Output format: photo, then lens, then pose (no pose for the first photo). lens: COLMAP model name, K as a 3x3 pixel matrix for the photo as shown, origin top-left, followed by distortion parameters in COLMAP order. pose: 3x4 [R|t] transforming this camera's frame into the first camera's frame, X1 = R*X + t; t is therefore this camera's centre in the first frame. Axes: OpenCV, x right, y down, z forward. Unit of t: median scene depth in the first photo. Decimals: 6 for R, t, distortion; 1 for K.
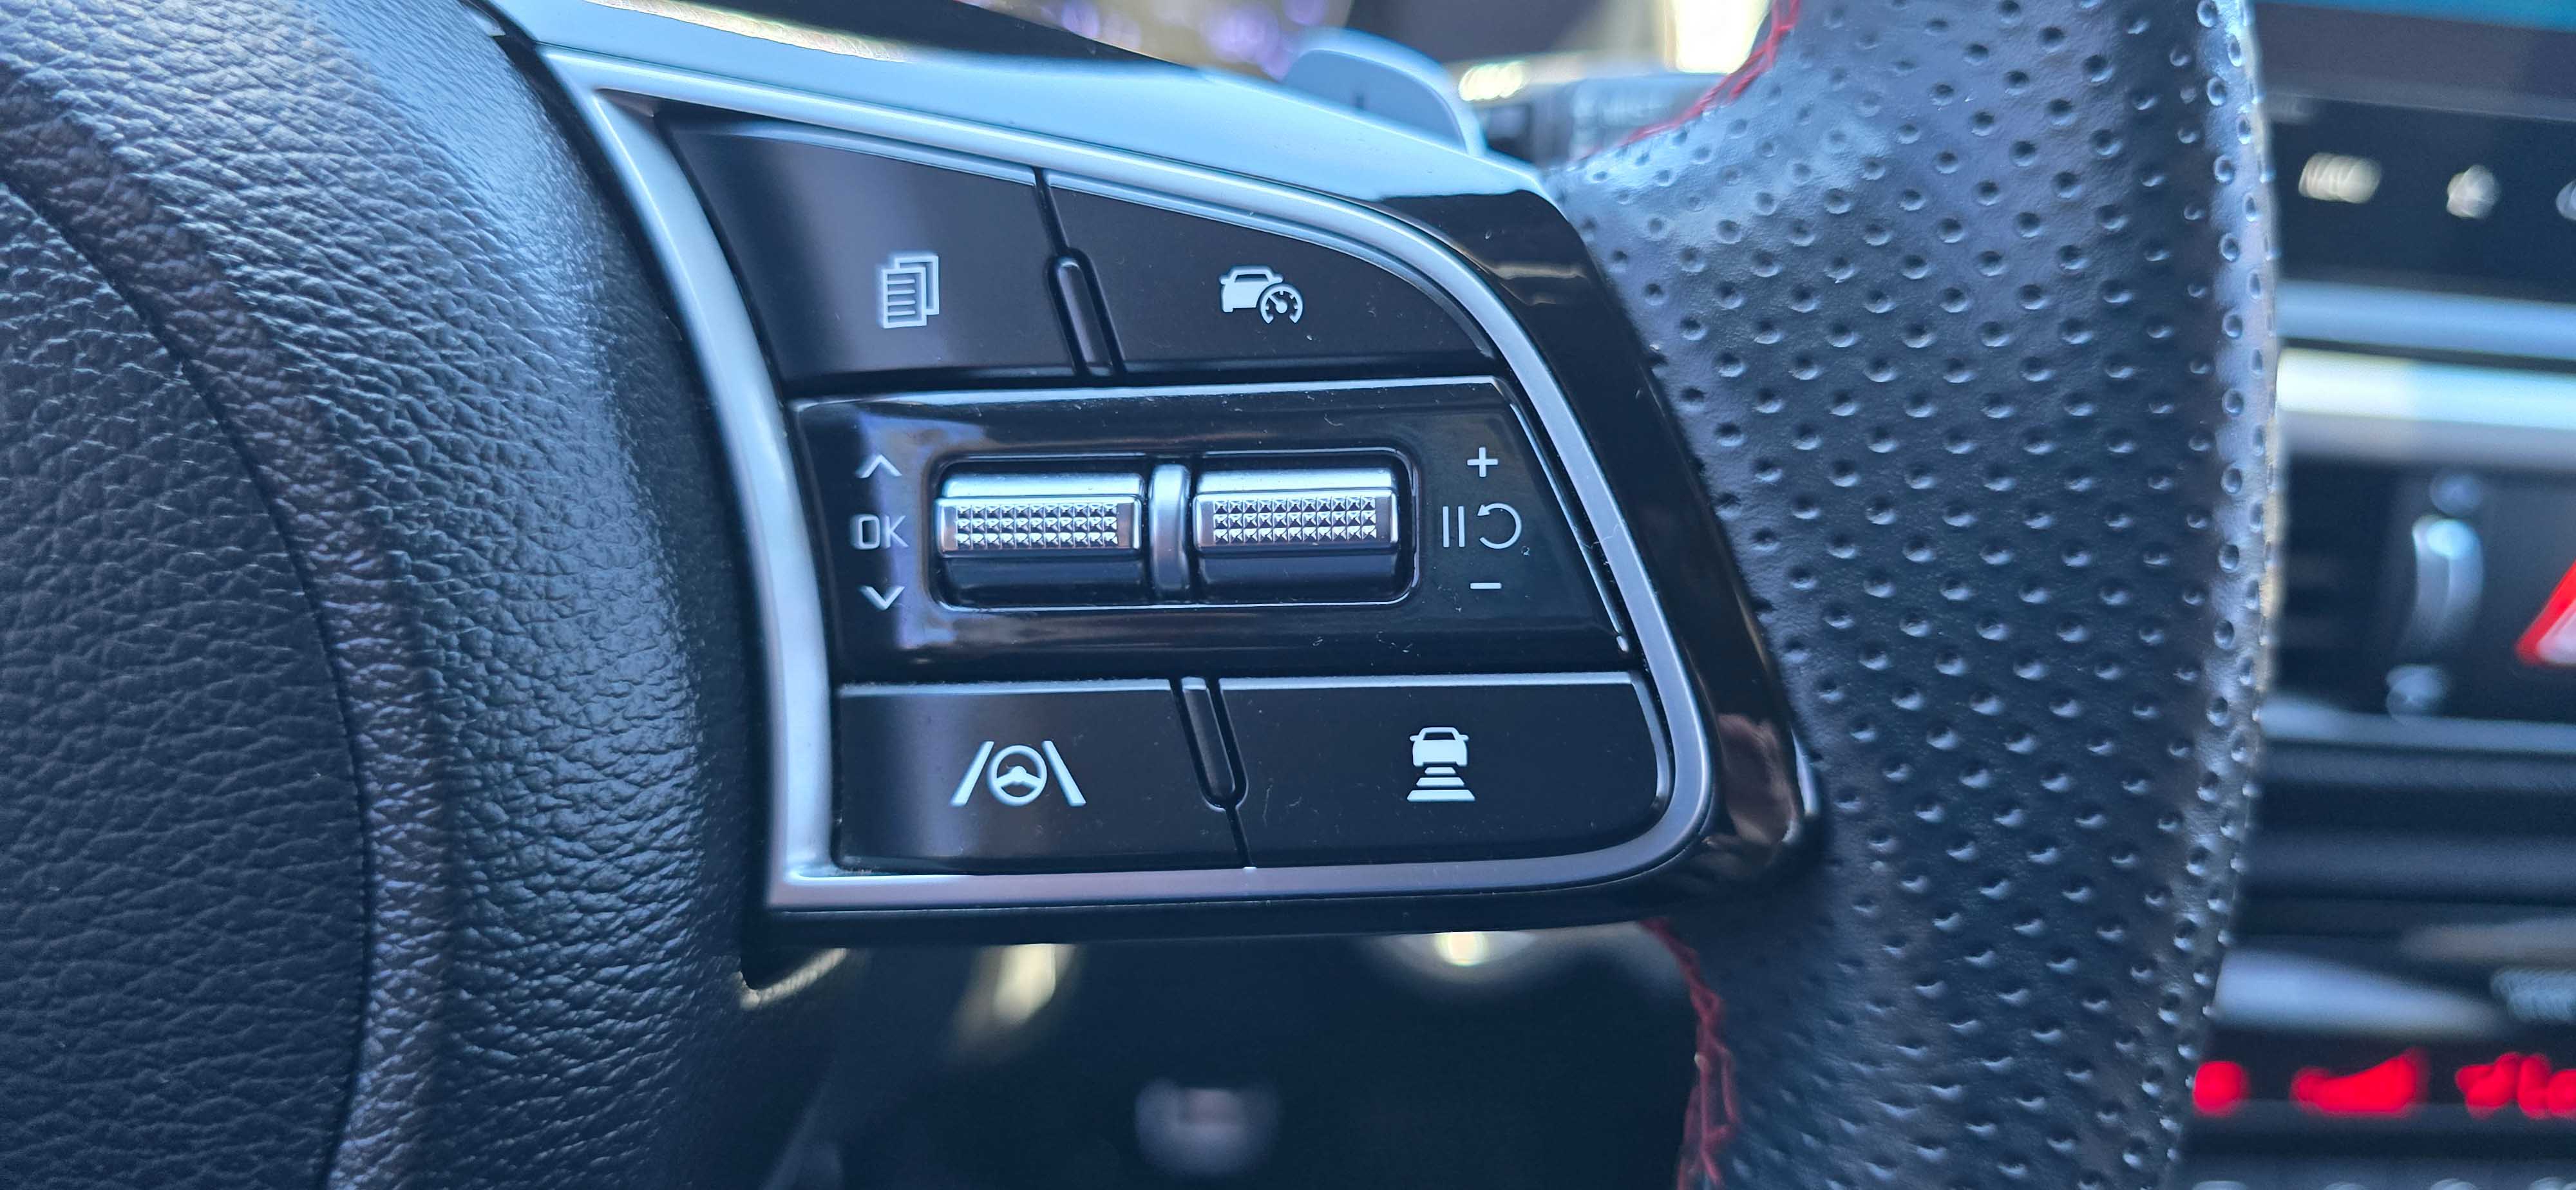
lens RADIAL K [[1859.1, 0, 1300.4], [0, 1859.1, 606.7], [0, 0, 1]] dist [-0.005766, 0.035626]
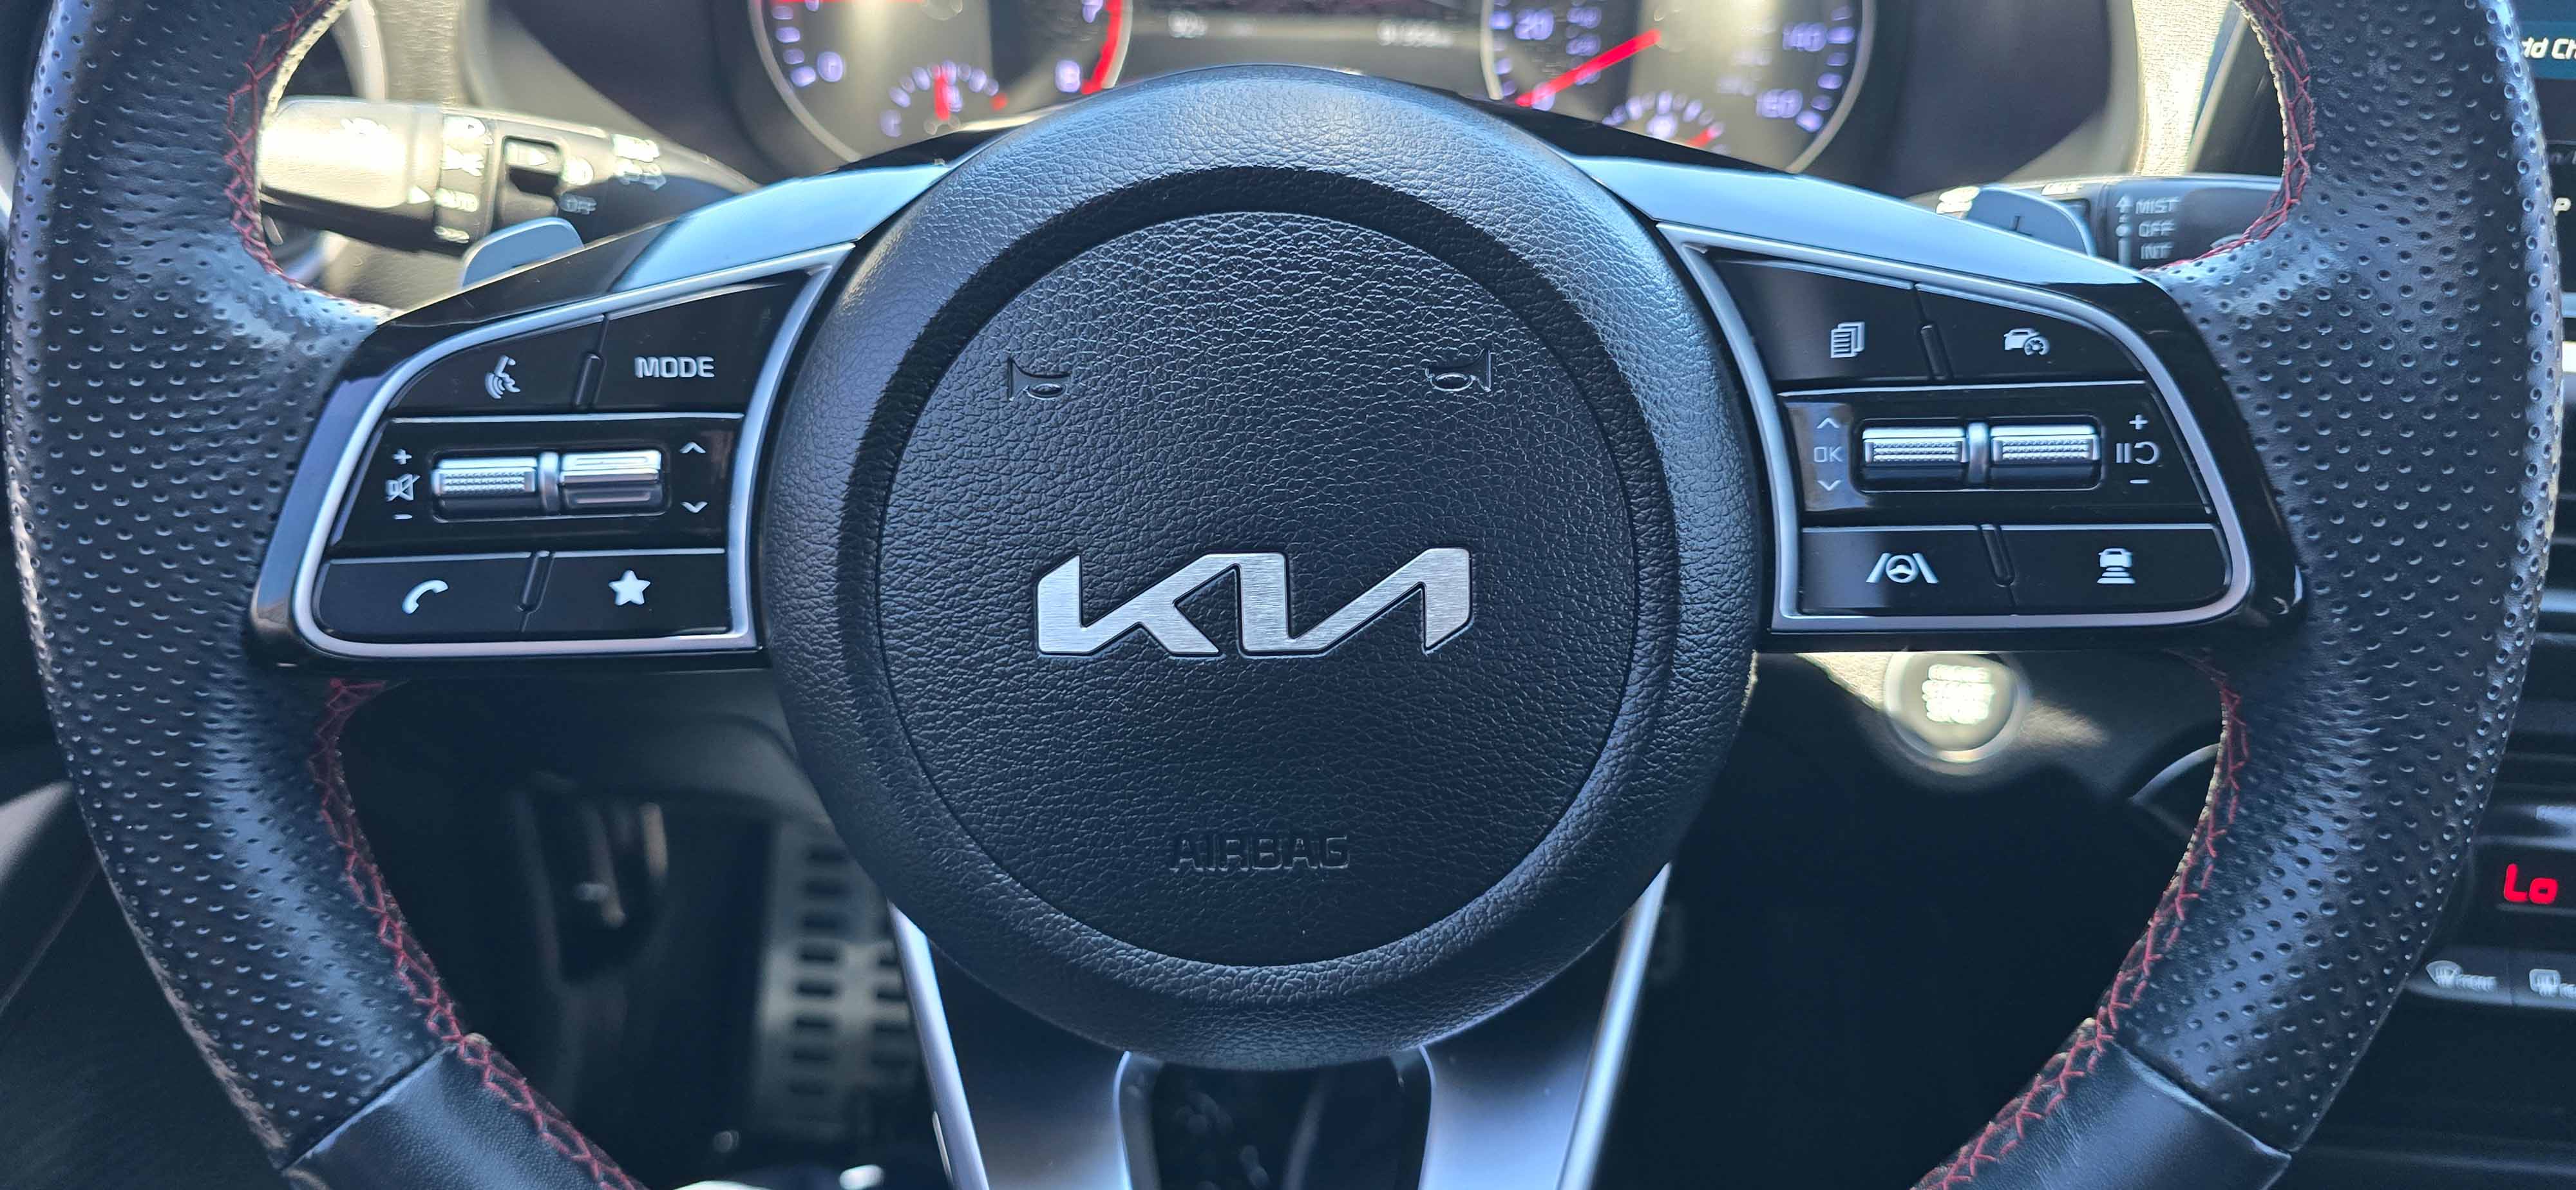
lens RADIAL K [[1859.1, 0, 1270.3], [0, 1859.1, 577.2], [0, 0, 1]] dist [-0.005766, 0.035626]
pose [[0.988282, 0.017626, -0.151621, -0.539904], [-0.014756, 0.999690, 0.020034, 0.067842], [0.151927, -0.017562, 0.988236, -1.205156]]
